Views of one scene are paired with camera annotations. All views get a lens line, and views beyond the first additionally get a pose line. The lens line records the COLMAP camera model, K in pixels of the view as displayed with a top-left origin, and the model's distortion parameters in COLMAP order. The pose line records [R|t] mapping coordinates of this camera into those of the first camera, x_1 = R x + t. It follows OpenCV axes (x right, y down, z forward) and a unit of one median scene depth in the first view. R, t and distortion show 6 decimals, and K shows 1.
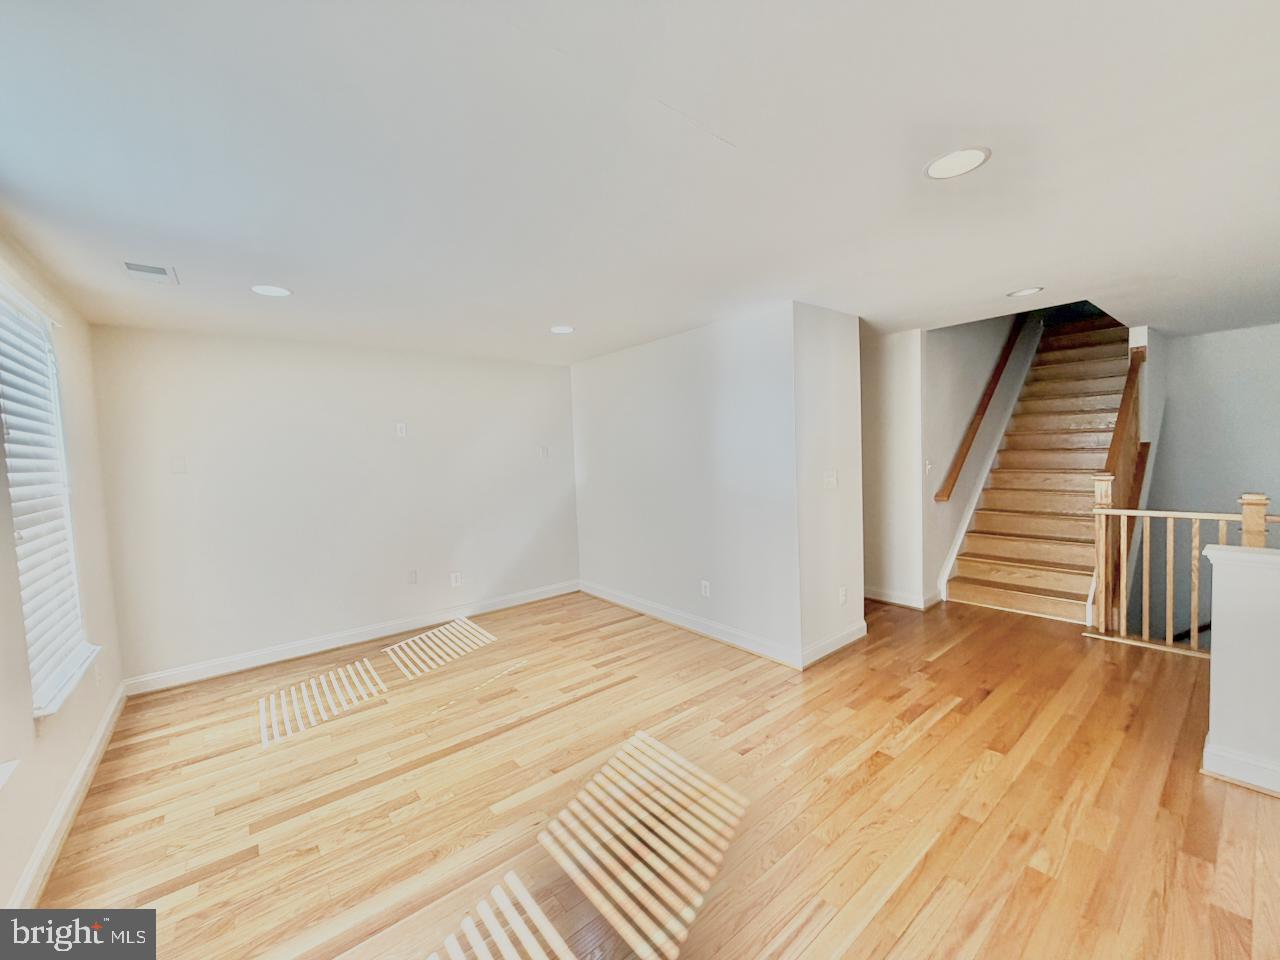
lens RADIAL K [[512.4, 0, 640.0], [0, 512.4, 480.0], [0, 0, 1]] dist [0.003446, 0.000527]
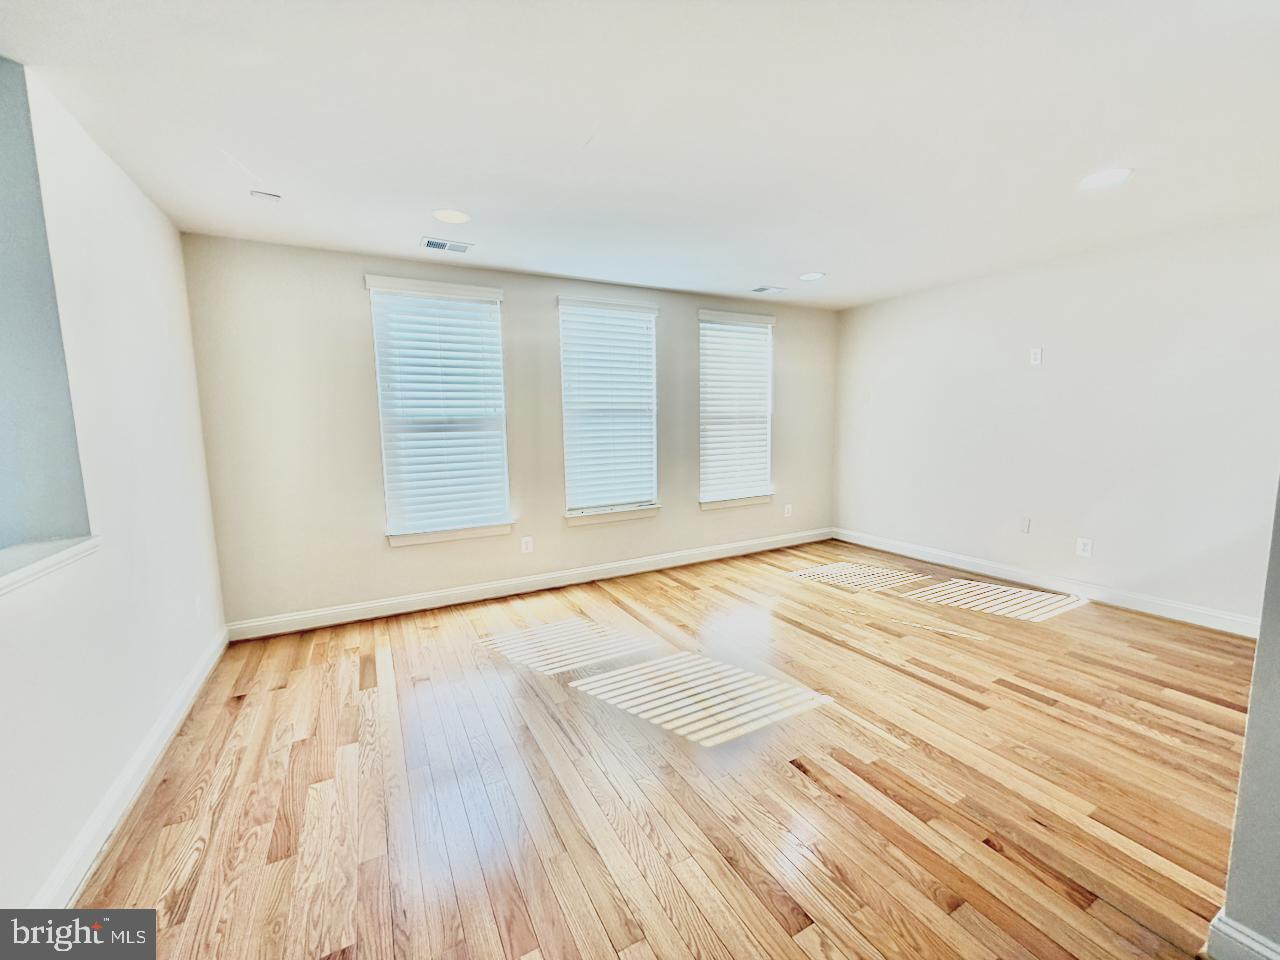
lens RADIAL K [[512.4, 0, 640.0], [0, 512.4, 480.0], [0, 0, 1]] dist [0.003446, 0.000527]
pose [[-0.179516, 0.156012, -0.971306, 0.672709], [-0.030252, 0.986002, 0.163964, -0.019890], [0.983290, 0.058818, -0.172283, 0.616928]]
